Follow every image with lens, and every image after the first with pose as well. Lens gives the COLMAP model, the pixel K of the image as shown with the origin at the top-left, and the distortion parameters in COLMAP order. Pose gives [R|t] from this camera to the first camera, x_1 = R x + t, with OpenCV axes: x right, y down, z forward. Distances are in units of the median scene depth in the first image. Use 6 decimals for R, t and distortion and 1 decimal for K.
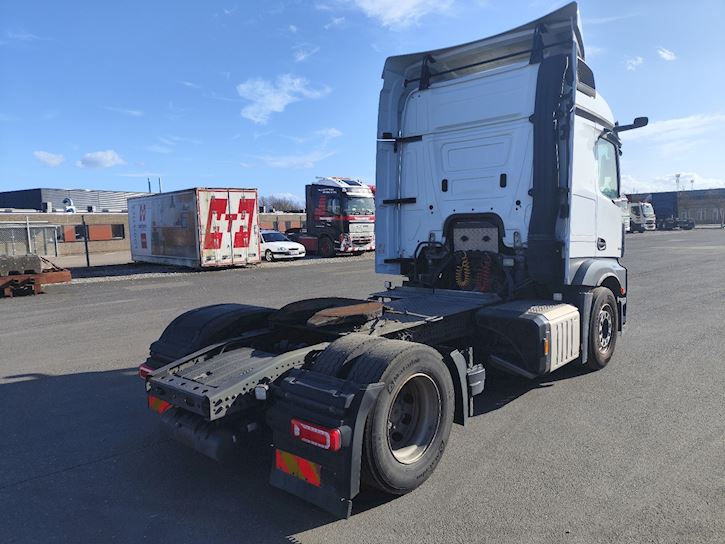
lens RADIAL K [[535.7, 0, 362.5], [0, 535.7, 272.0], [0, 0, 1]] dist [0.165607, 0.000202]
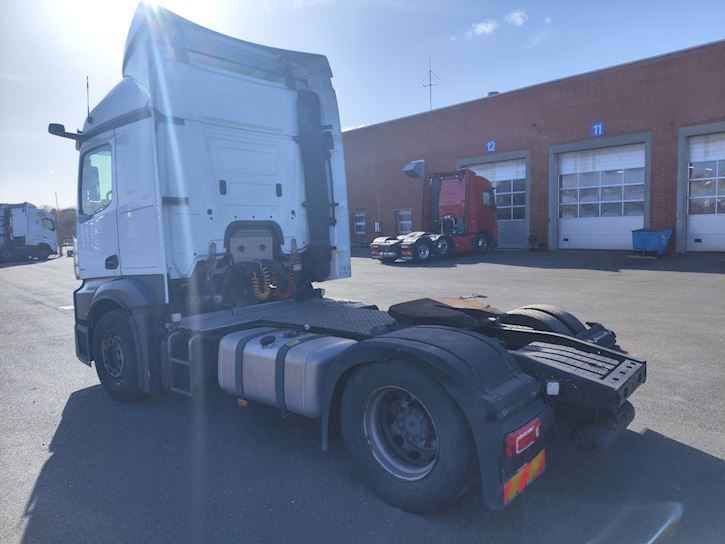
lens RADIAL K [[535.7, 0, 362.5], [0, 535.7, 272.0], [0, 0, 1]] dist [0.165607, 0.000202]
pose [[-0.054786, -0.068214, 0.996165, -0.766543], [0.108492, 0.991350, 0.073851, -0.070470], [-0.992586, 0.112122, -0.046912, 0.882815]]
